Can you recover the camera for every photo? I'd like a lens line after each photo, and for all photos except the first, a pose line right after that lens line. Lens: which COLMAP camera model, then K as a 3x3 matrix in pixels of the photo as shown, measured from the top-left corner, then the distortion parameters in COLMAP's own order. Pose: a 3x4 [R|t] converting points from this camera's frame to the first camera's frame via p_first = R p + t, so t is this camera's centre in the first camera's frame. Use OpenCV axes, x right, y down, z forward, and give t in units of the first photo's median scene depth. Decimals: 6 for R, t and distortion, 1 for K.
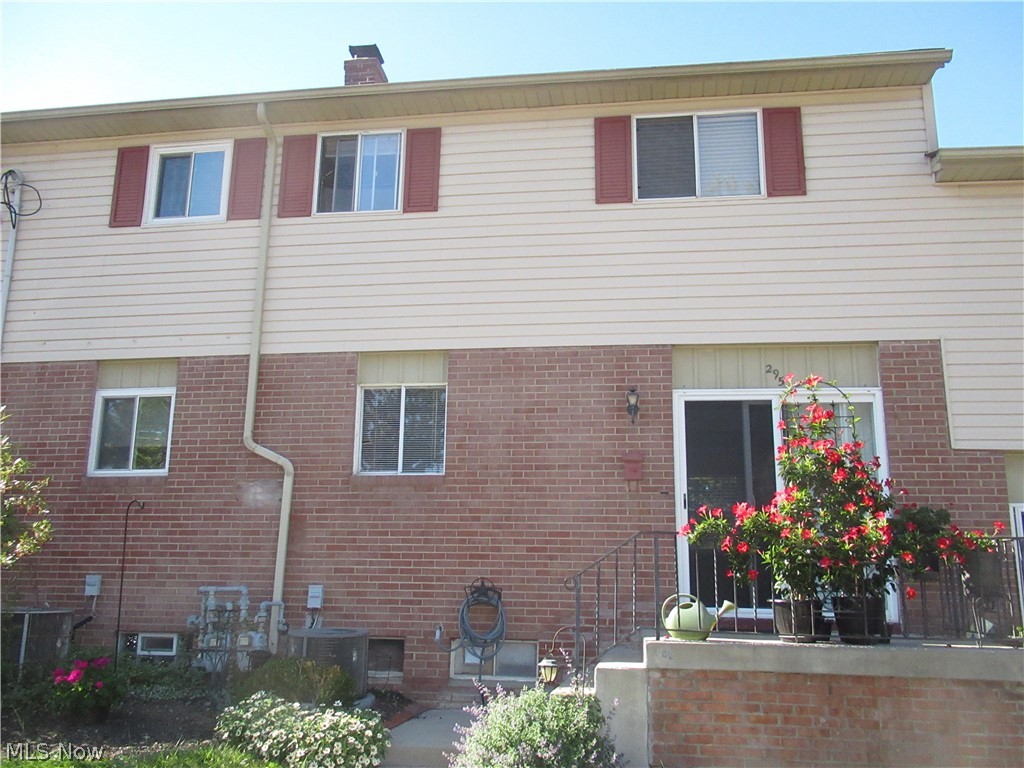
lens RADIAL K [[883.8, 0, 512.0], [0, 883.8, 384.0], [0, 0, 1]] dist [0.008709, 0.016464]
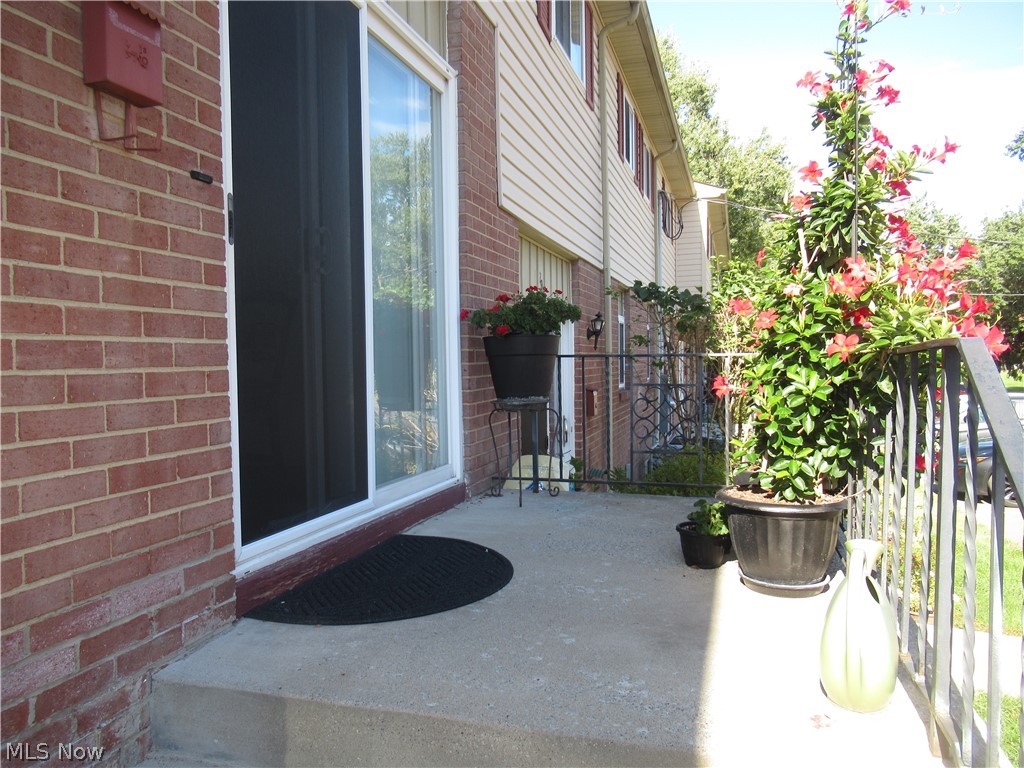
lens RADIAL K [[766.0, 0, 512.0], [0, 766.0, 384.0], [0, 0, 1]] dist [0.003645, 0.002733]
pose [[0.144912, -0.051174, 0.988120, -0.053582], [-0.204389, 0.975574, 0.080499, 0.139593], [-0.968104, -0.213626, 0.130913, 0.813697]]
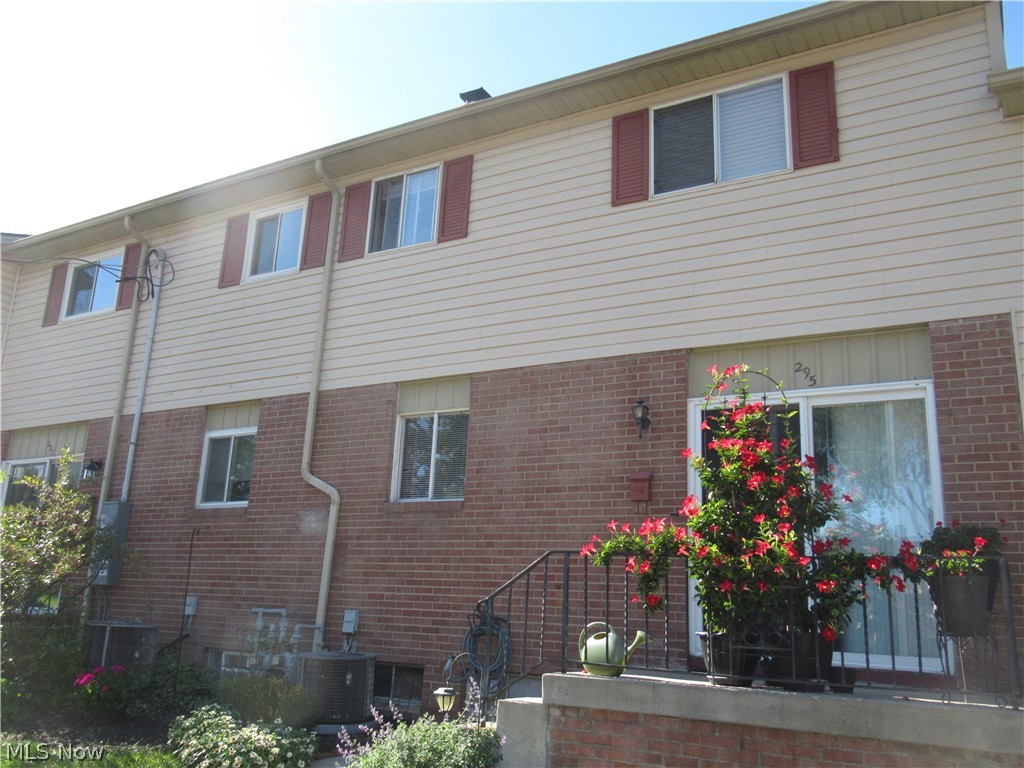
lens RADIAL K [[883.8, 0, 512.0], [0, 883.8, 384.0], [0, 0, 1]] dist [0.008709, 0.016464]
pose [[0.926310, -0.068236, -0.370532, 0.340215], [0.047460, 0.996762, -0.064911, 0.040010], [0.373762, 0.042542, 0.926549, 0.104419]]
